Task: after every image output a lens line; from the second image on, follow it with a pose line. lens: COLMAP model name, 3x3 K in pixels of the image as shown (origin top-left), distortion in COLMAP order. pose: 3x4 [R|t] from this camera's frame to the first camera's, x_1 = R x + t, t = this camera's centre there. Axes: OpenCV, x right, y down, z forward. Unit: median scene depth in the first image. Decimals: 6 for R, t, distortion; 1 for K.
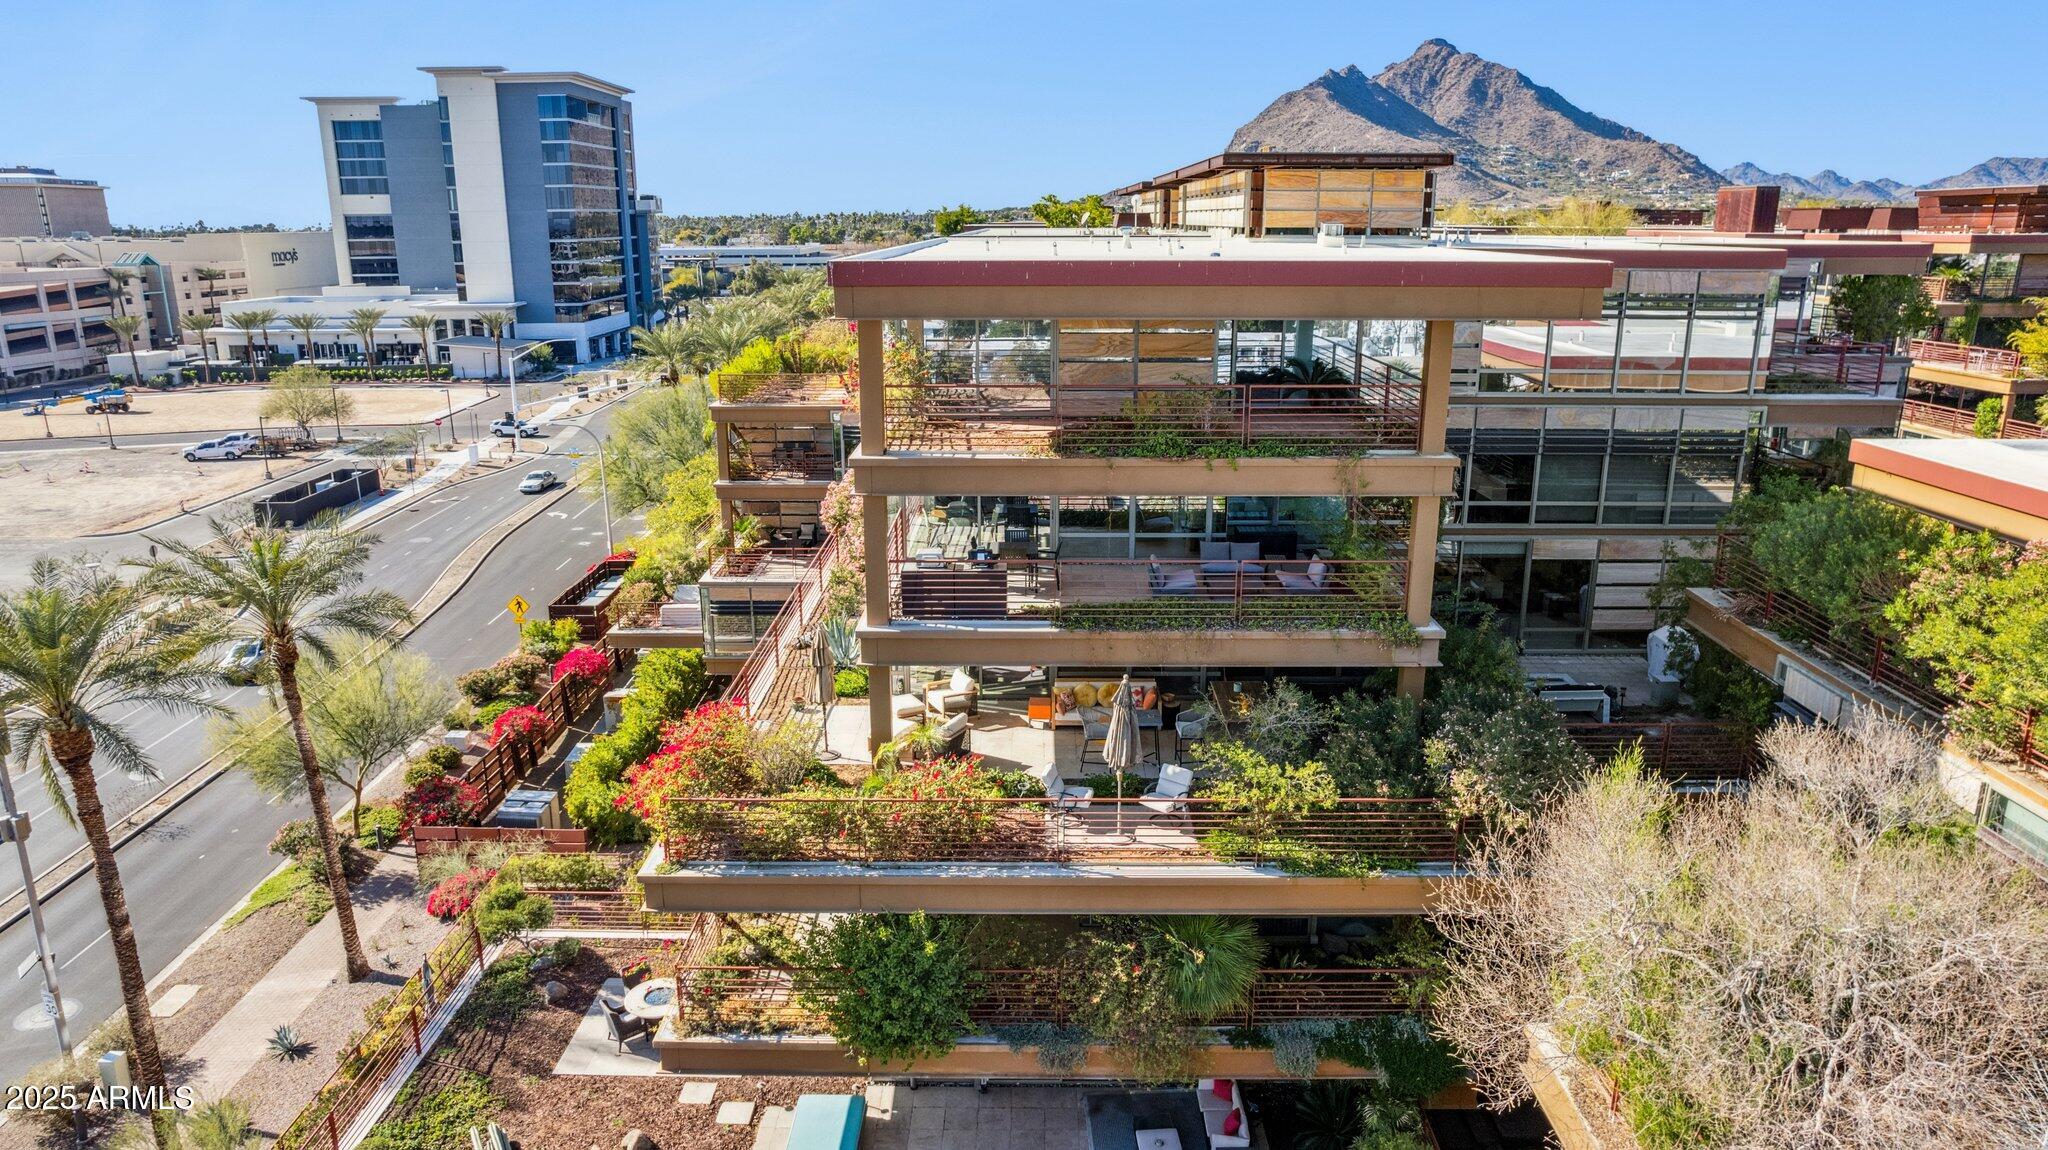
lens RADIAL K [[1324.0, 0, 1018.8], [0, 1324.0, 585.2], [0, 0, 1]] dist [-0.056490, 0.042624]
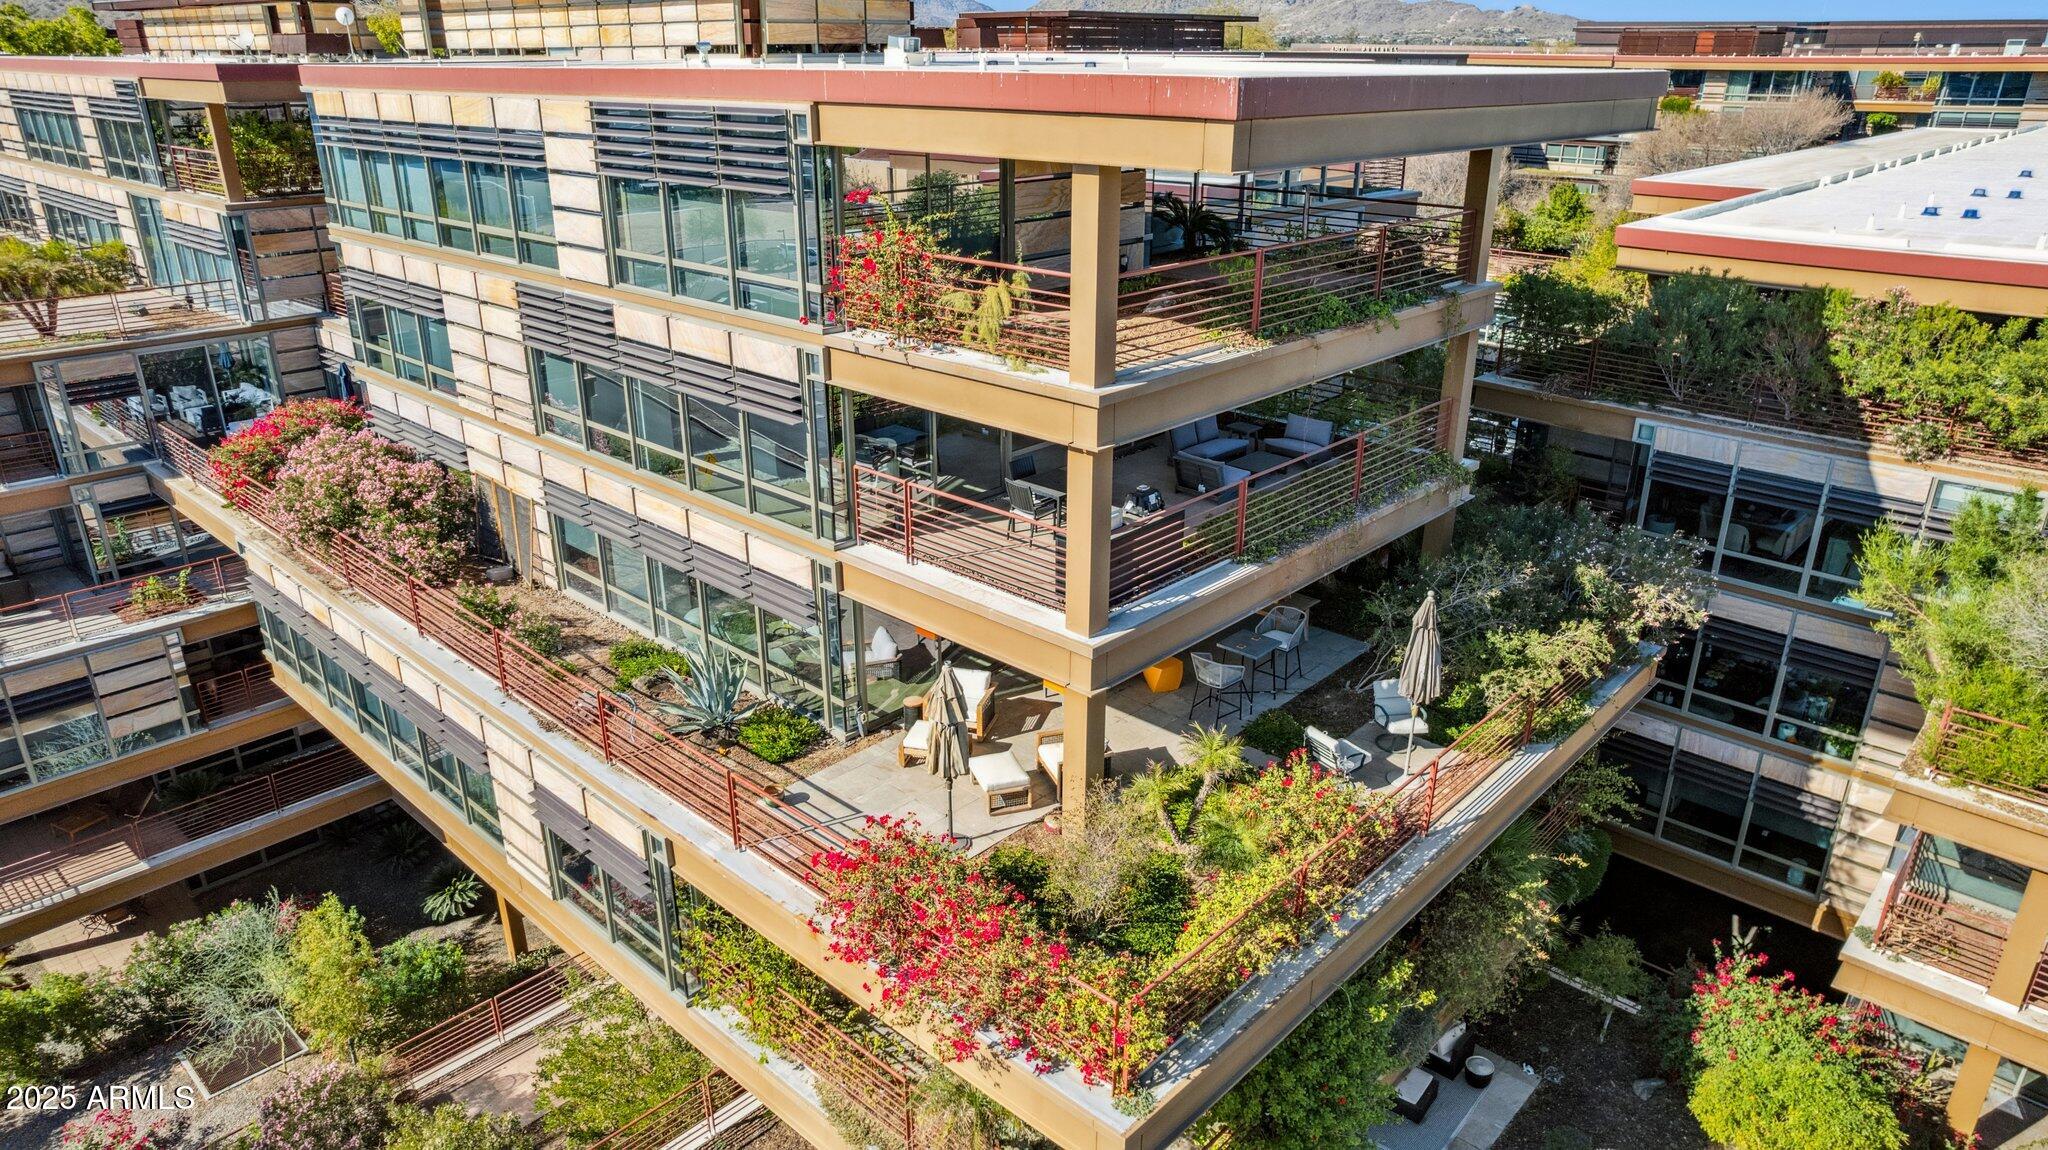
lens RADIAL K [[1324.0, 0, 1020.3], [0, 1324.0, 585.9], [0, 0, 1]] dist [-0.056490, 0.042624]
pose [[0.674650, -0.279980, 0.682978, -0.285710], [0.197836, 0.960005, 0.198120, -0.065517], [-0.711131, 0.001456, 0.703058, 0.261799]]
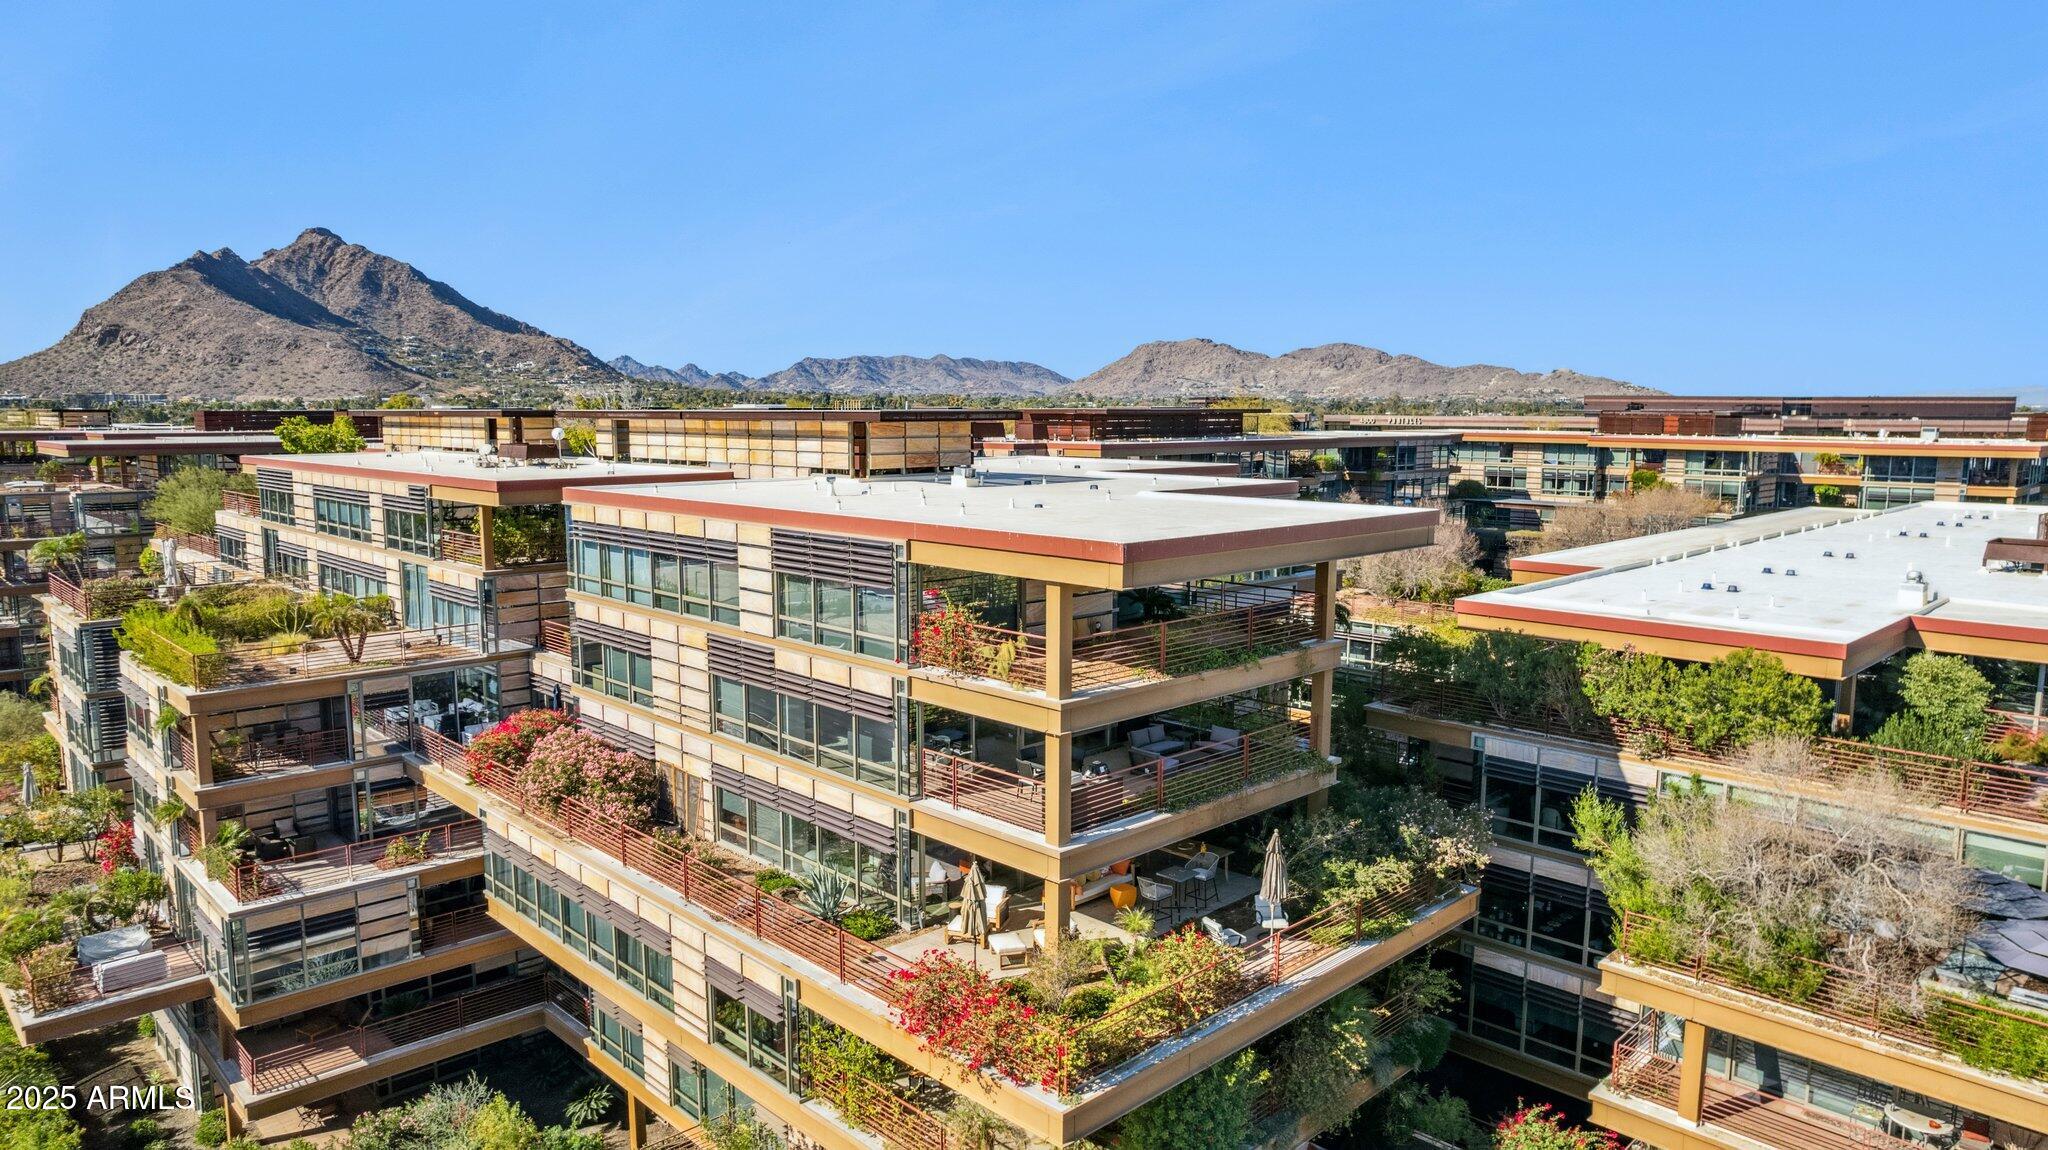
lens RADIAL K [[1324.0, 0, 1018.5], [0, 1324.0, 584.1], [0, 0, 1]] dist [-0.056490, 0.042624]
pose [[0.710190, -0.092798, 0.697868, -0.440632], [0.188062, 0.980259, -0.061034, -0.062343], [-0.678427, 0.174588, 0.713621, 0.078821]]
